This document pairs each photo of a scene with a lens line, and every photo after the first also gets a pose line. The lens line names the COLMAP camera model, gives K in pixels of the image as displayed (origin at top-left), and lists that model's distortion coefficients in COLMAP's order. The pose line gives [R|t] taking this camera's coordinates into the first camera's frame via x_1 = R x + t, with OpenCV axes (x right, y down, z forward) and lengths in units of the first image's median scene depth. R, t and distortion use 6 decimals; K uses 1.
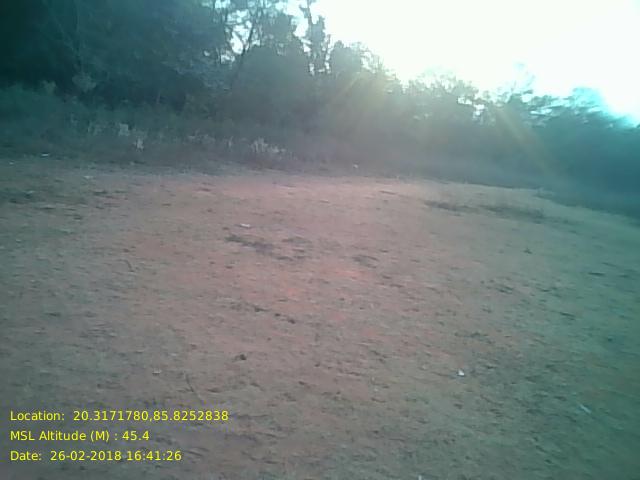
lens RADIAL K [[542.9, 0, 320.0], [0, 542.9, 240.0], [0, 0, 1]] dist [0.044369, -0.161376]
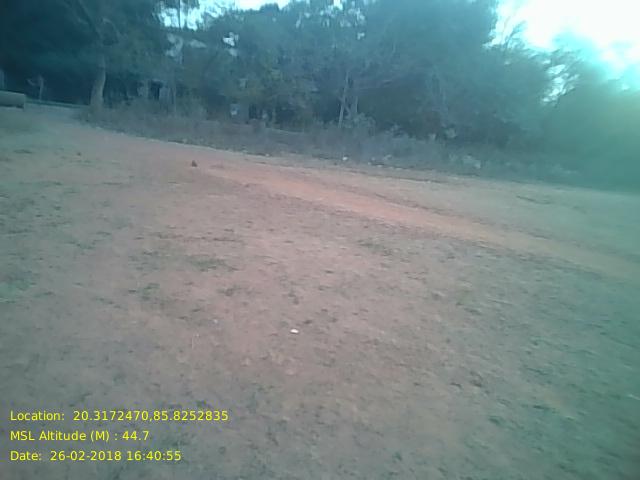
lens RADIAL K [[542.9, 0, 320.0], [0, 542.9, 240.0], [0, 0, 1]] dist [0.044369, -0.161376]
pose [[0.843637, 0.061021, -0.533436, 0.126373], [-0.095418, 0.994745, -0.037114, 0.113480], [0.528368, 0.082210, 0.845026, -0.481936]]
